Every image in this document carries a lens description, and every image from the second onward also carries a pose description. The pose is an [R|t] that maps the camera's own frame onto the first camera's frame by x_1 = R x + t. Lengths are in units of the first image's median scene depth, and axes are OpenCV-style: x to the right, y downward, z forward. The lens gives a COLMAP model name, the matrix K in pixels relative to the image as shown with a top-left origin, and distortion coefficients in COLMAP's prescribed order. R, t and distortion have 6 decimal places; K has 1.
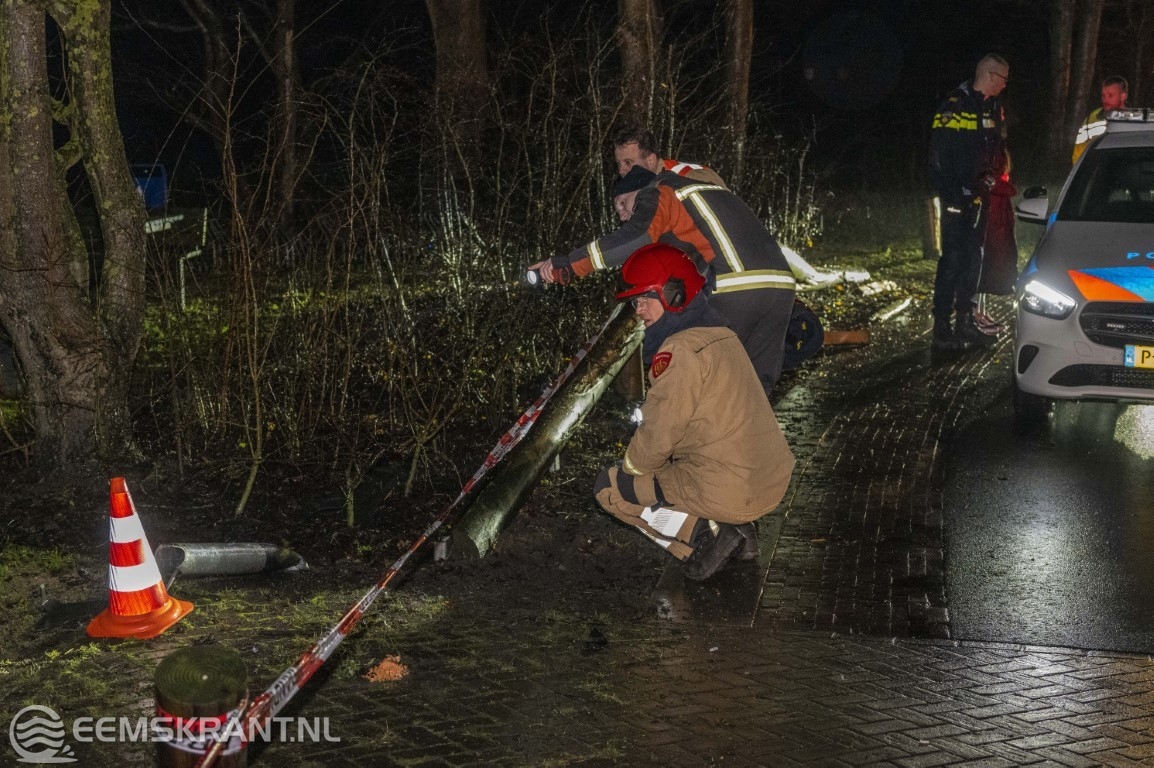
lens RADIAL K [[1824.0, 0, 576.7], [0, 1824.0, 384.3], [0, 0, 1]] dist [-0.049408, 0.000000]
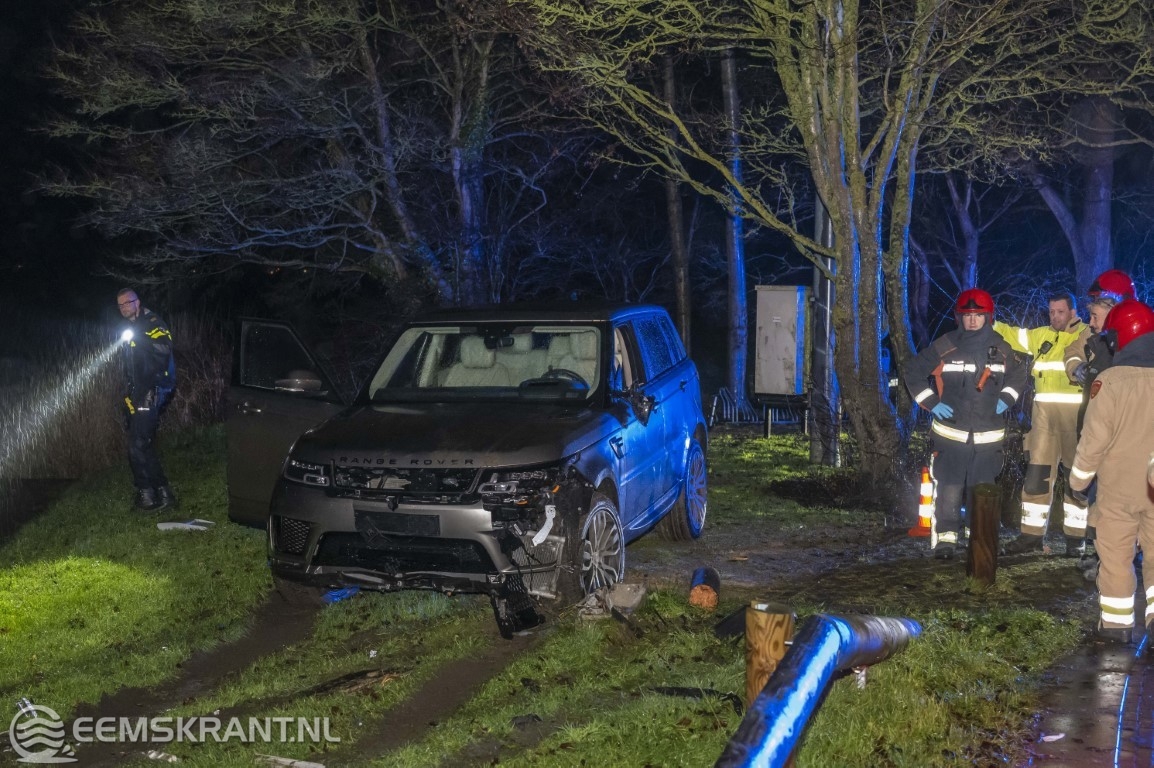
lens RADIAL K [[1593.6, 0, 577.8], [0, 1593.6, 382.9], [0, 0, 1]] dist [-0.016291, 0.000000]
pose [[0.928564, 0.029254, -0.370018, 0.062105], [-0.069556, 0.992944, -0.096047, 0.124007], [0.364597, 0.114922, 0.924047, -0.763920]]
